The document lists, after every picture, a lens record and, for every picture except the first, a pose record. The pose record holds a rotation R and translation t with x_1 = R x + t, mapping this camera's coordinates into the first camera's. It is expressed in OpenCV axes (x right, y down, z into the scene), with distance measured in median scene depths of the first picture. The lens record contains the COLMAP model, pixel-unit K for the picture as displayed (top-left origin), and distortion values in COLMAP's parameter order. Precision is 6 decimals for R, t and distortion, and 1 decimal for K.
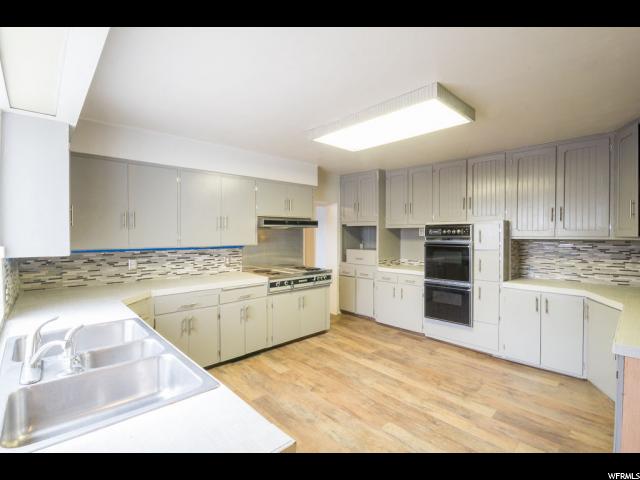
lens RADIAL K [[308.8, 0, 320.6], [0, 308.8, 238.5], [0, 0, 1]] dist [0.011007, -0.000370]
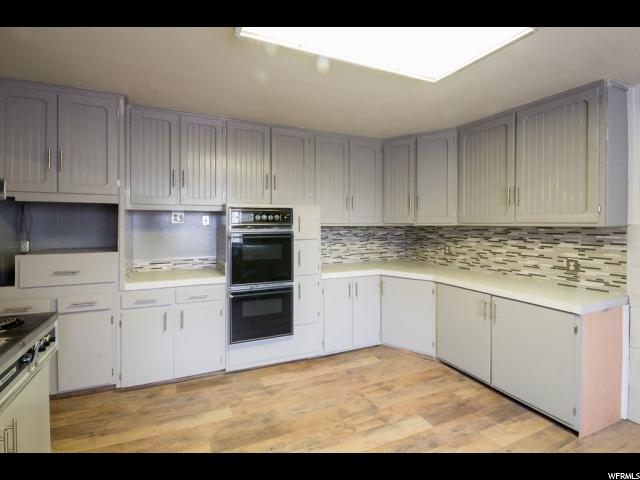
lens RADIAL K [[308.8, 0, 311.7], [0, 308.8, 227.4], [0, 0, 1]] dist [0.011007, -0.000370]
pose [[0.326165, -0.016087, 0.945176, -0.276961], [0.009470, 0.999861, 0.013750, -0.008157], [-0.945265, 0.004466, 0.326272, 0.718820]]
